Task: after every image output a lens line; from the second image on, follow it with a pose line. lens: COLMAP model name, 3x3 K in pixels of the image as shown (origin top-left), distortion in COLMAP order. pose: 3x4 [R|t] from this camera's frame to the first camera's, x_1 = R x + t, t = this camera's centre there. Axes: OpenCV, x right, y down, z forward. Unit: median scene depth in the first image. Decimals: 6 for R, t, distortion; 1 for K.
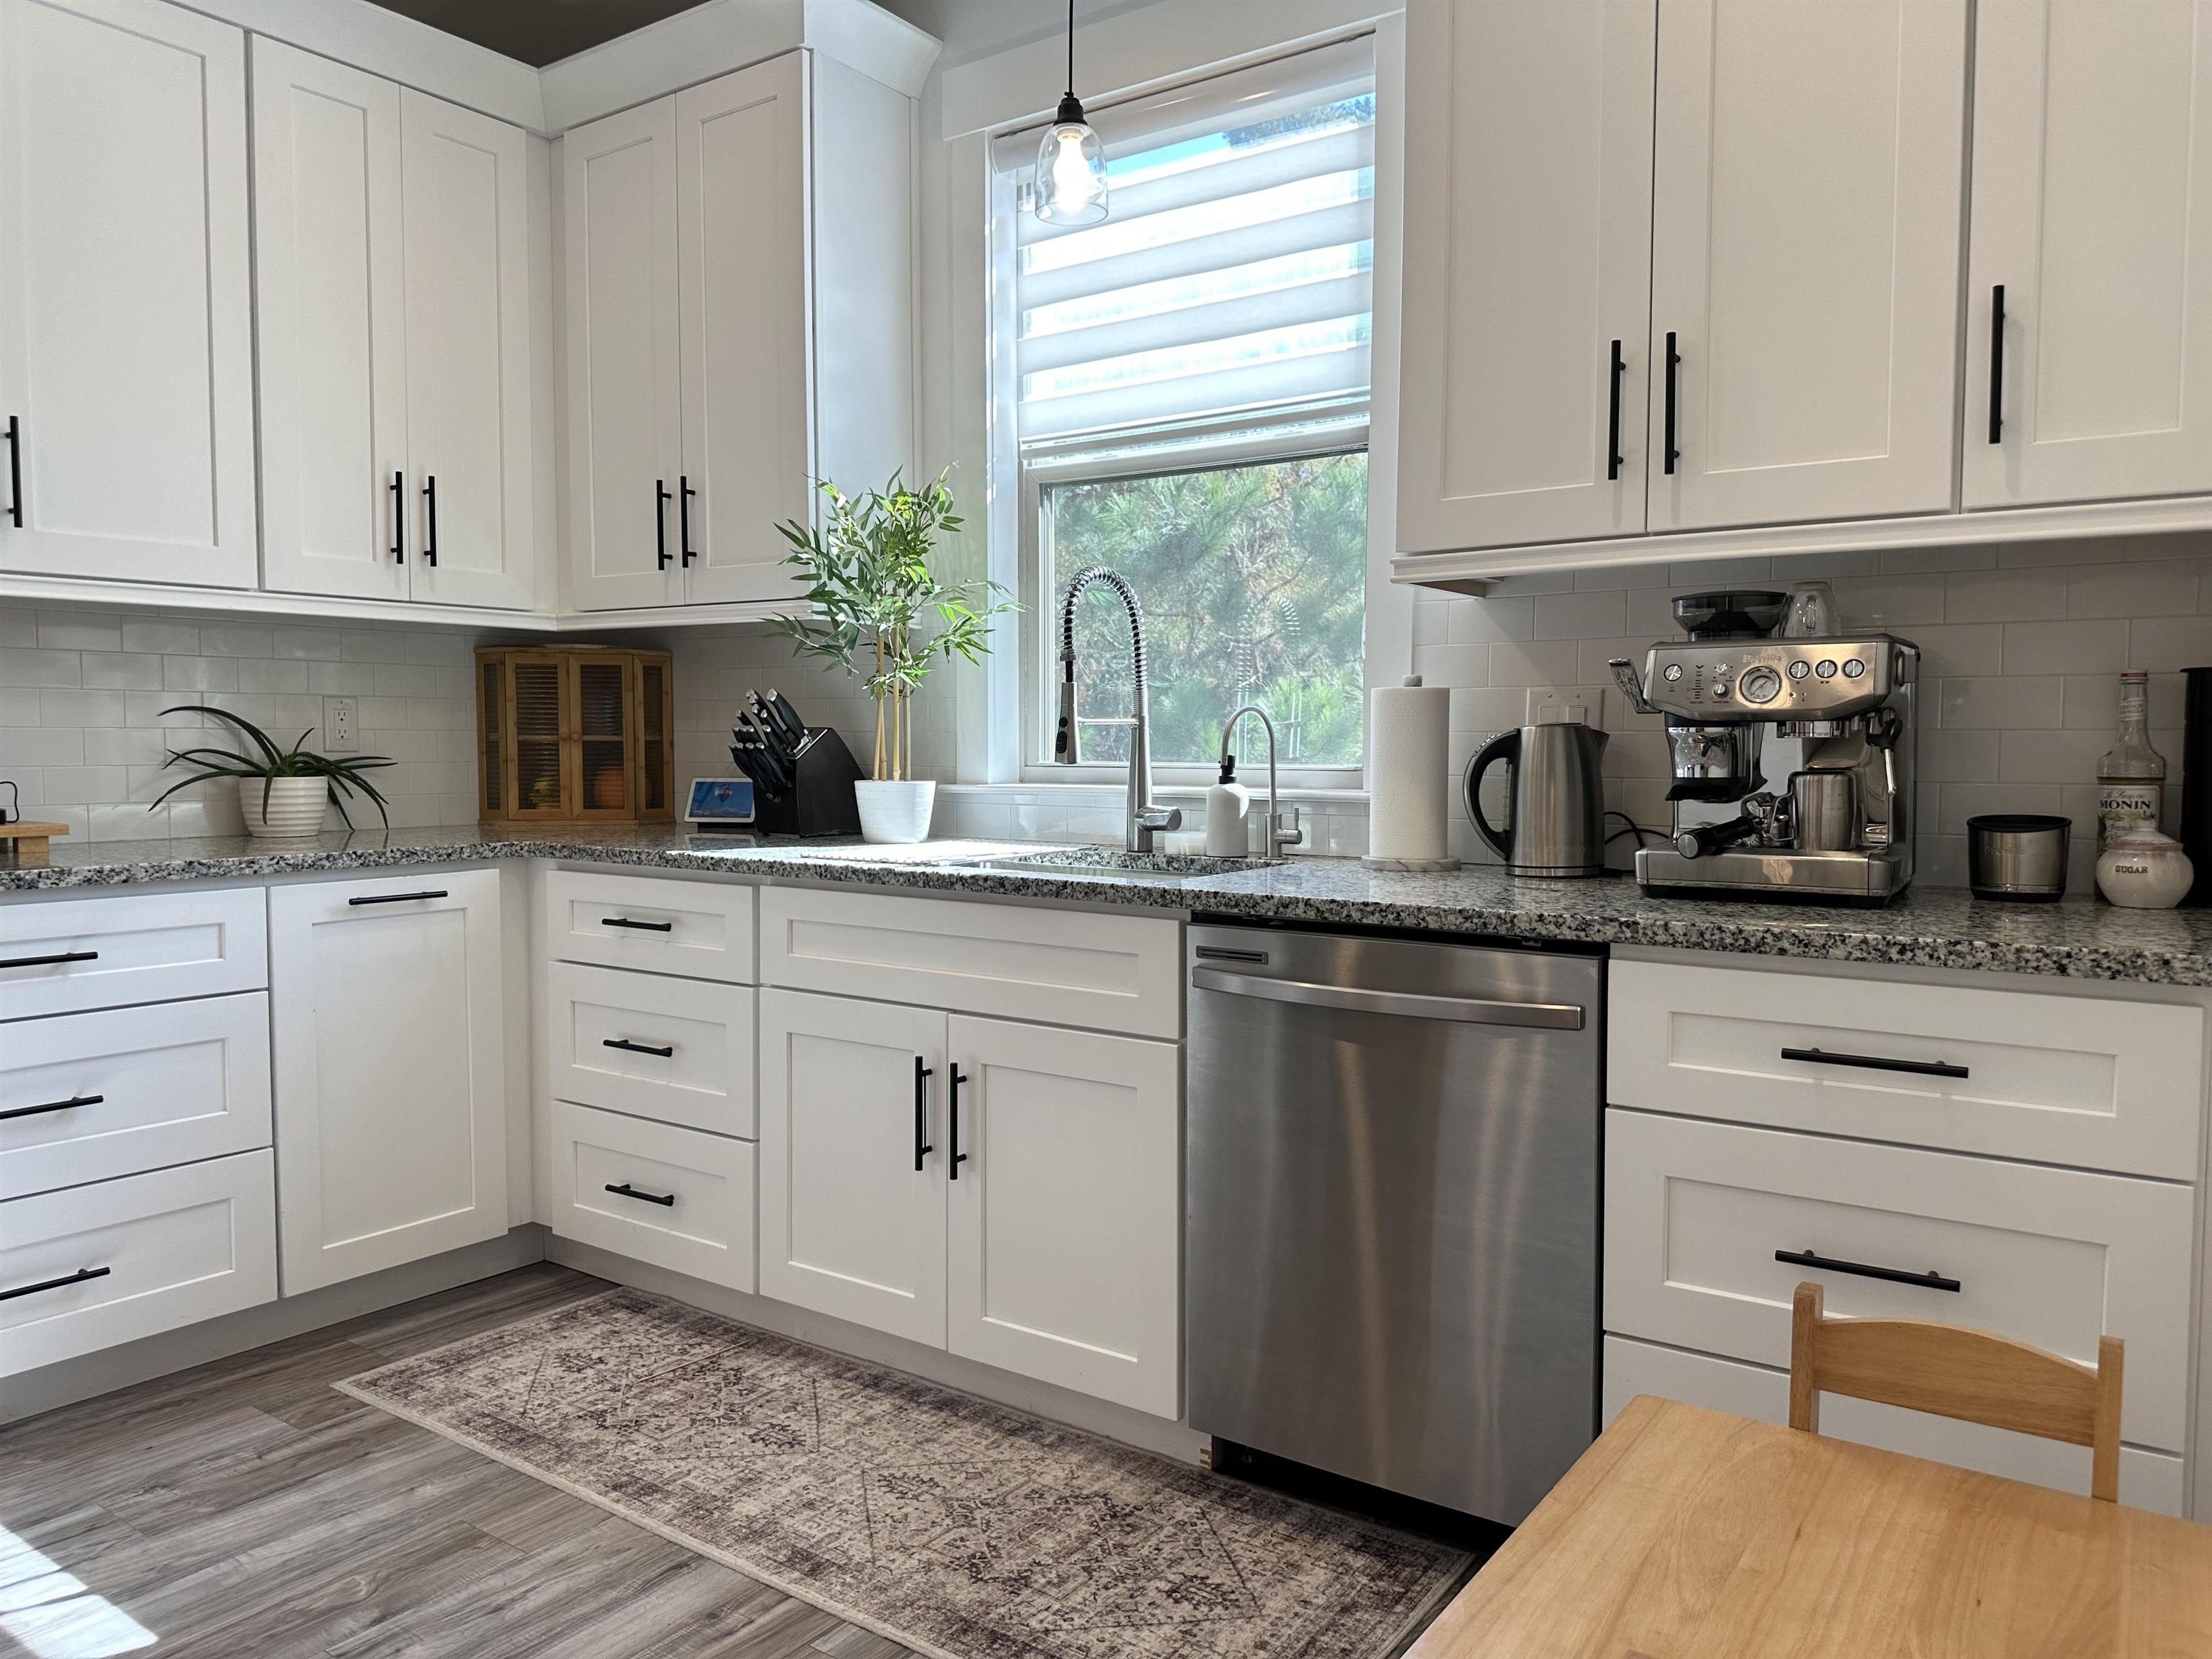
lens RADIAL K [[1576.9, 0, 1122.9], [0, 1576.9, 818.7], [0, 0, 1]] dist [0.031212, -0.040651]
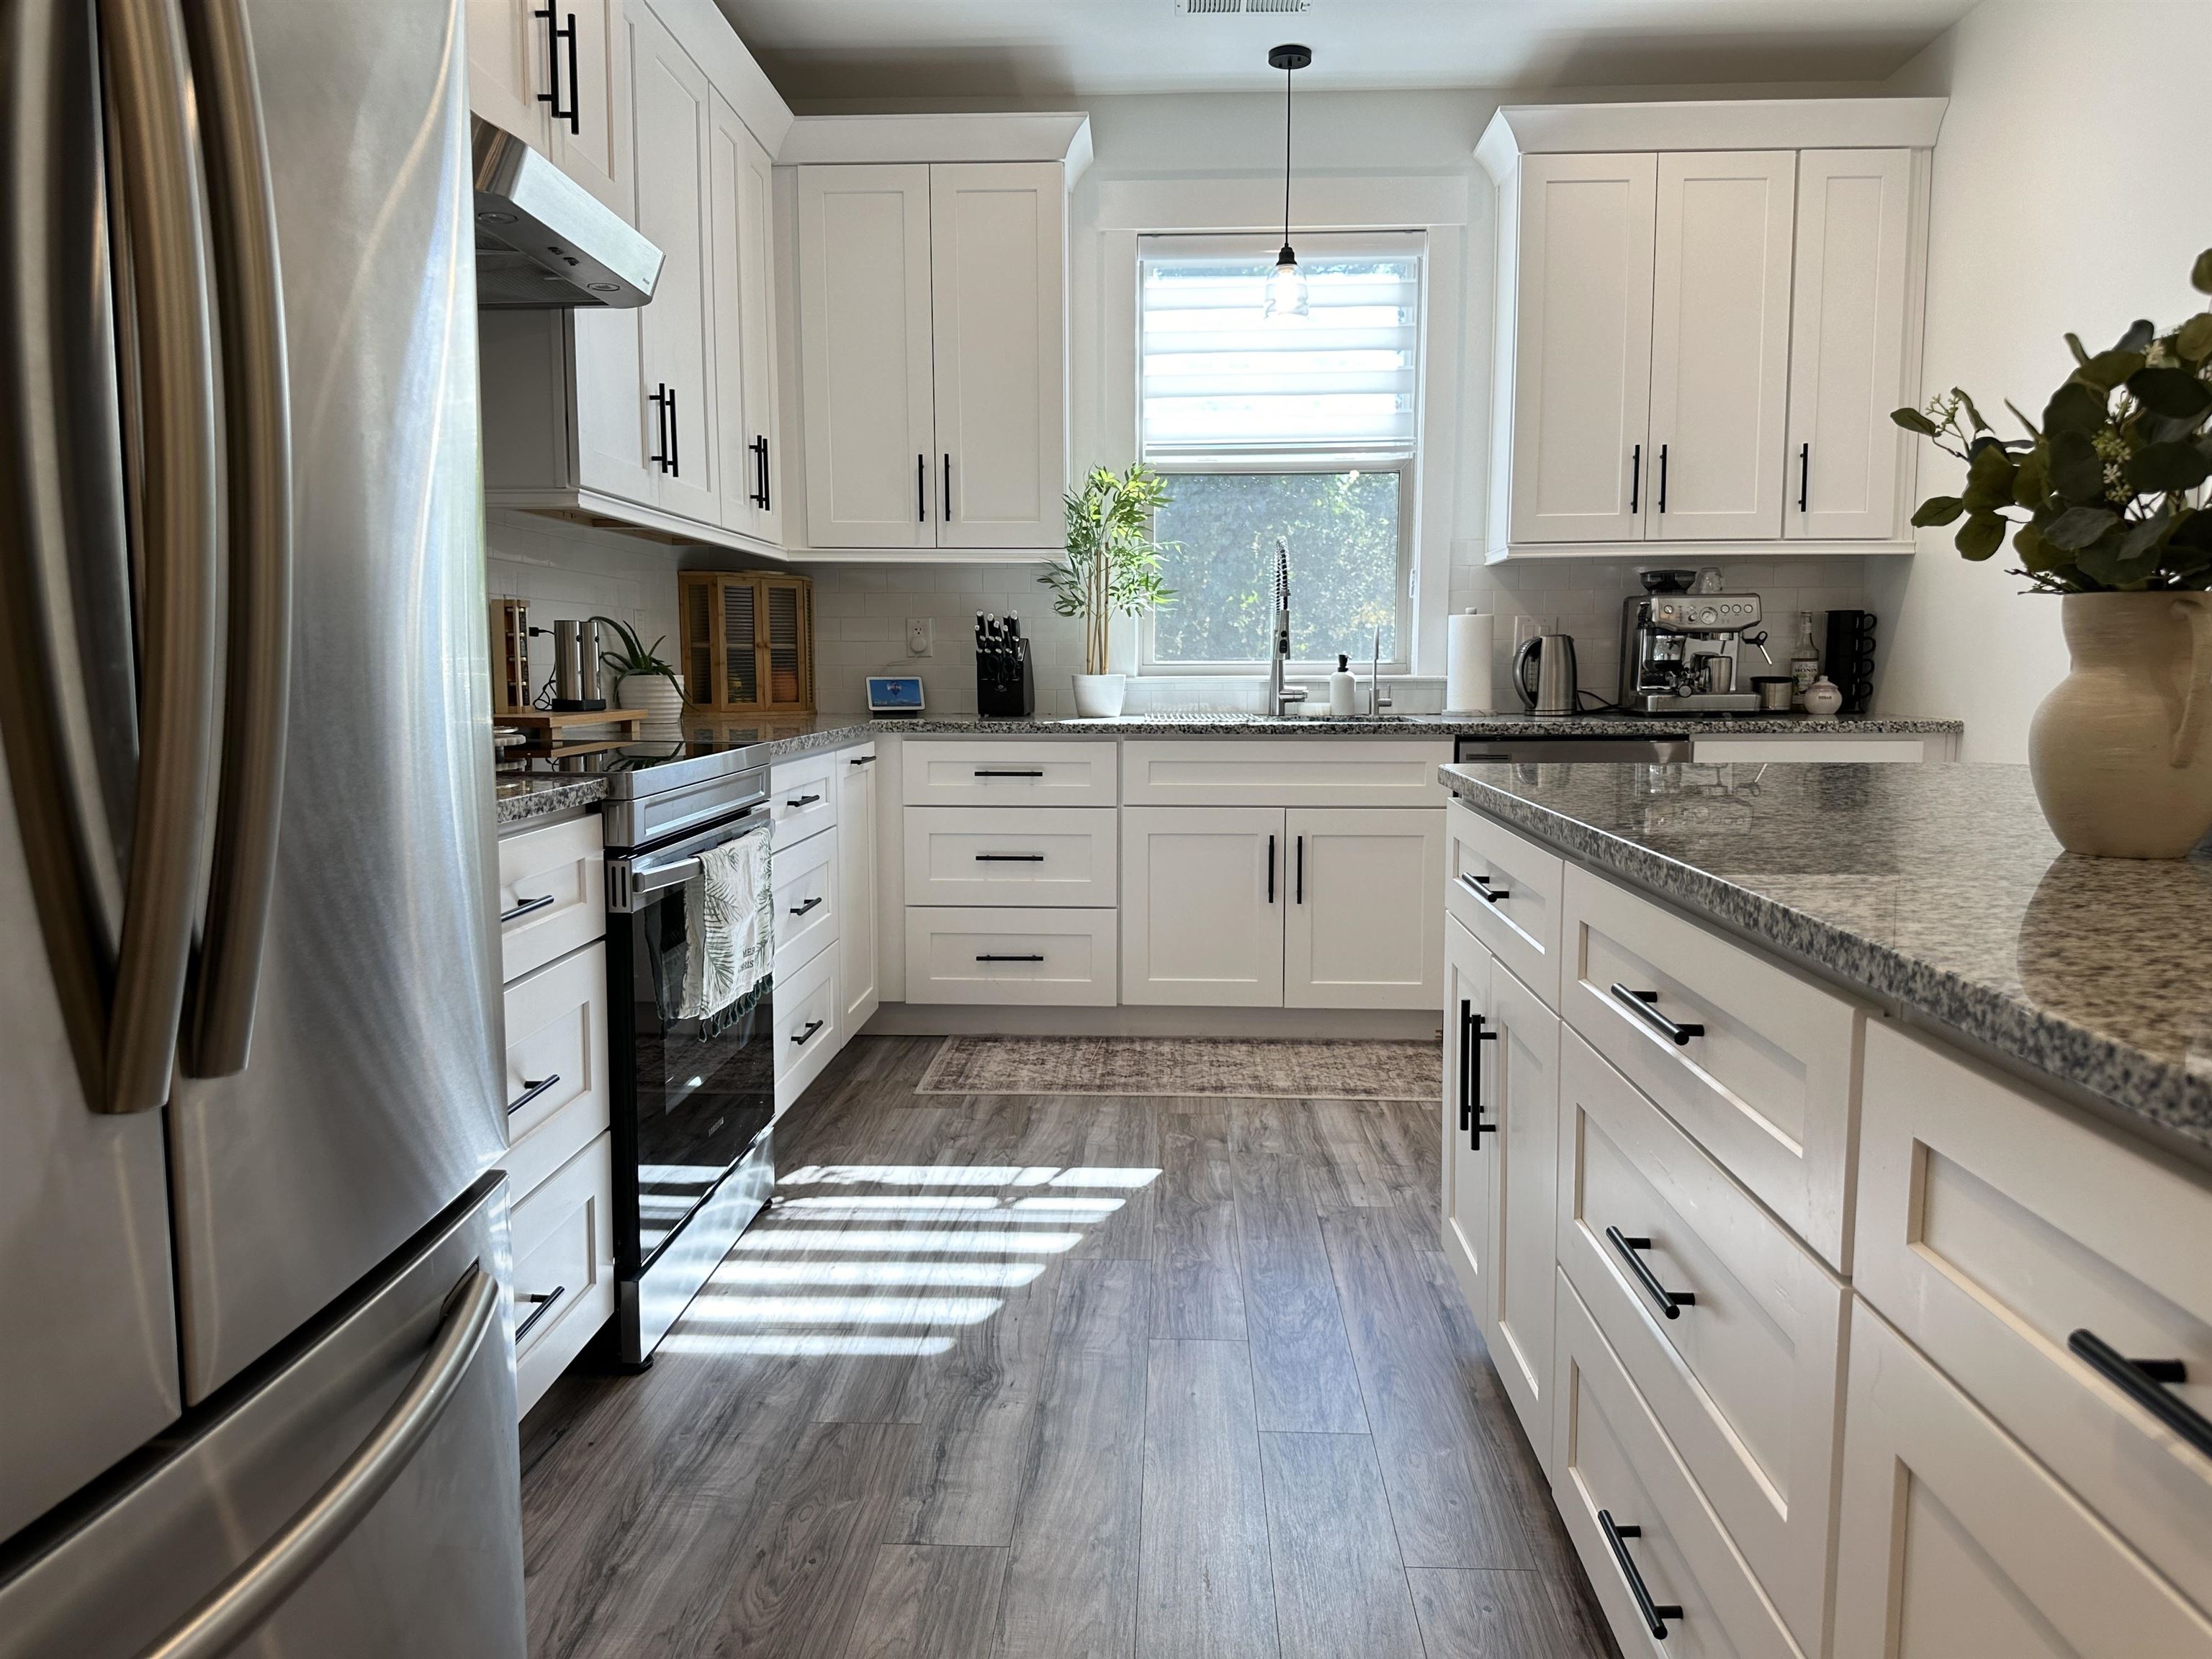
lens RADIAL K [[1576.9, 0, 1099.6], [0, 1576.9, 830.3], [0, 0, 1]] dist [0.031212, -0.040651]
pose [[0.844604, -0.063240, 0.531644, -1.145515], [0.032130, 0.997197, 0.067575, 0.026459], [-0.534427, -0.039992, 0.844268, -0.307897]]
